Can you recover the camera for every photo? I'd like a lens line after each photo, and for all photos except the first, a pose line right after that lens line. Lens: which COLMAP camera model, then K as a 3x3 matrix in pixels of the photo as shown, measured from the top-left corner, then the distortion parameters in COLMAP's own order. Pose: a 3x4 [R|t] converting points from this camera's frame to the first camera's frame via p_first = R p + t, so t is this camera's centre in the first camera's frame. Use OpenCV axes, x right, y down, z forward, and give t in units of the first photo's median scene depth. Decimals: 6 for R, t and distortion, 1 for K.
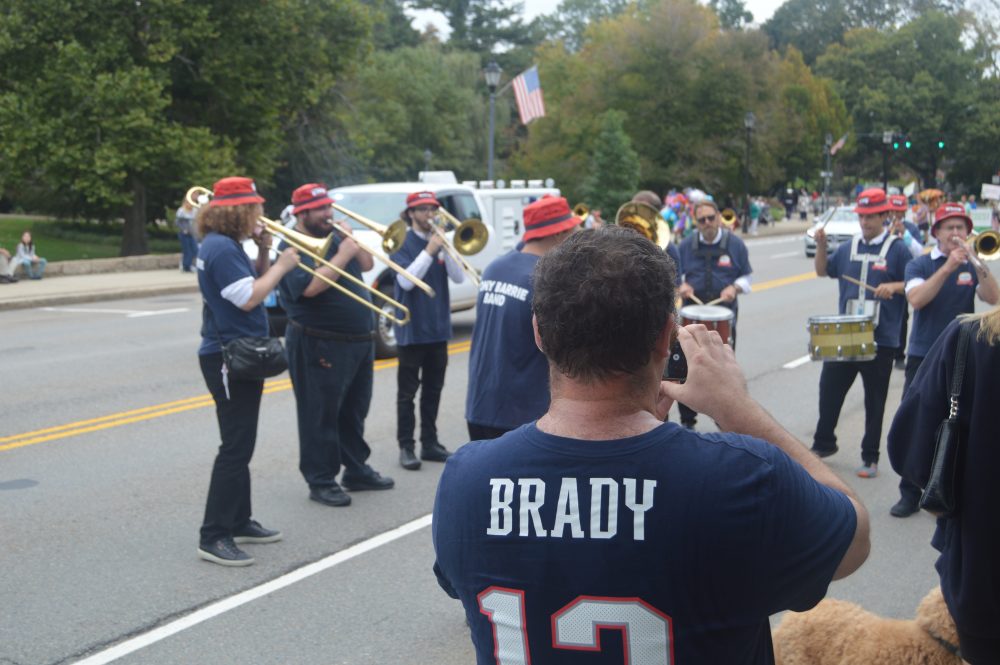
lens RADIAL K [[1432.1, 0, 500.0], [0, 1432.1, 332.5], [0, 0, 1]] dist [-0.028461, -0.038354]
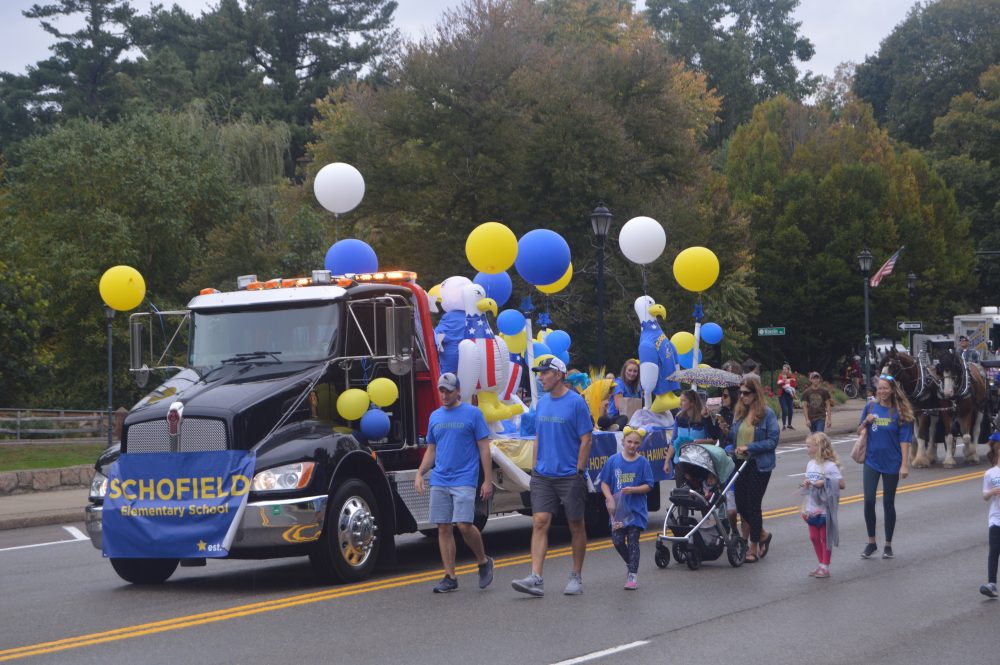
lens RADIAL K [[2366.8, 0, 507.7], [0, 2366.8, 347.3], [0, 0, 1]] dist [0.003791, -0.074660]
pose [[0.999711, -0.021886, -0.009924, 0.129351], [0.020720, 0.994220, -0.105348, -0.018825], [0.012172, 0.105112, 0.994386, 0.176105]]
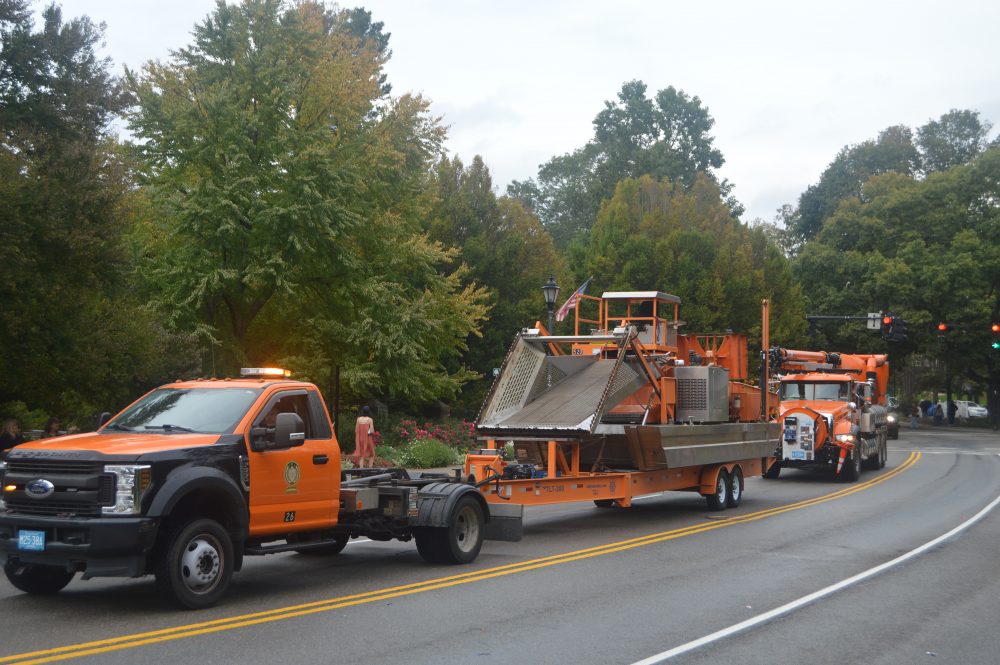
lens RADIAL K [[1380.7, 0, 500.0], [0, 1380.7, 332.5], [0, 0, 1]] dist [-0.046147, -0.076704]
pose [[0.989963, 0.008121, -0.141093, 0.331889], [-0.029360, 0.988384, -0.149112, -0.066482], [0.138243, 0.151758, 0.978702, 0.679149]]
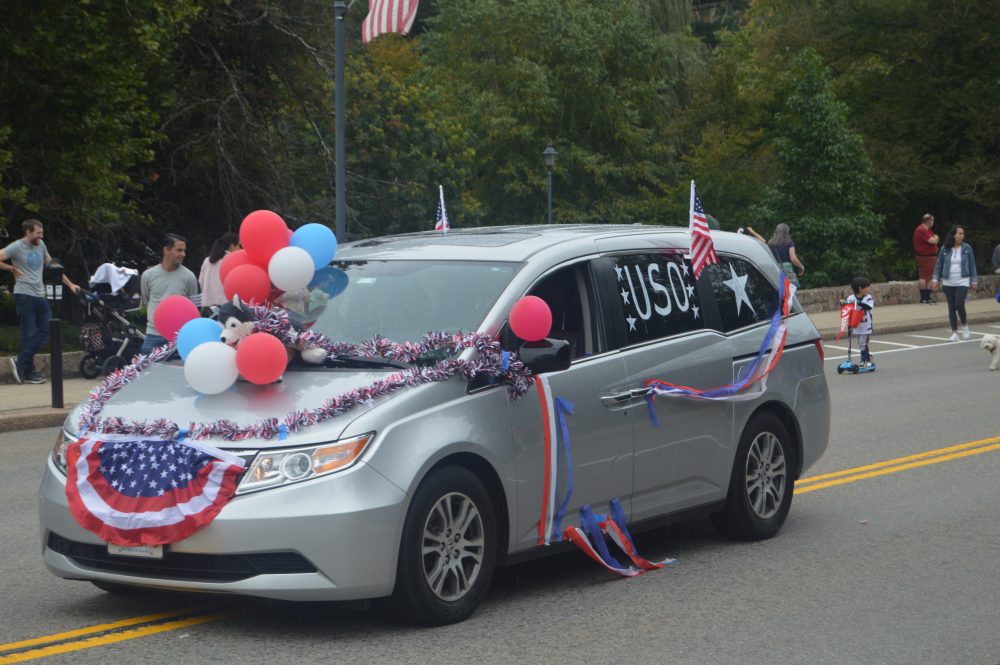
lens RADIAL K [[2366.8, 0, 507.7], [0, 2366.8, 347.3], [0, 0, 1]] dist [0.003791, -0.074660]
pose [[0.988420, -0.014376, -0.151062, 0.081878], [0.007619, 0.998948, -0.045212, -0.016750], [0.151553, 0.043538, 0.987490, 0.170015]]
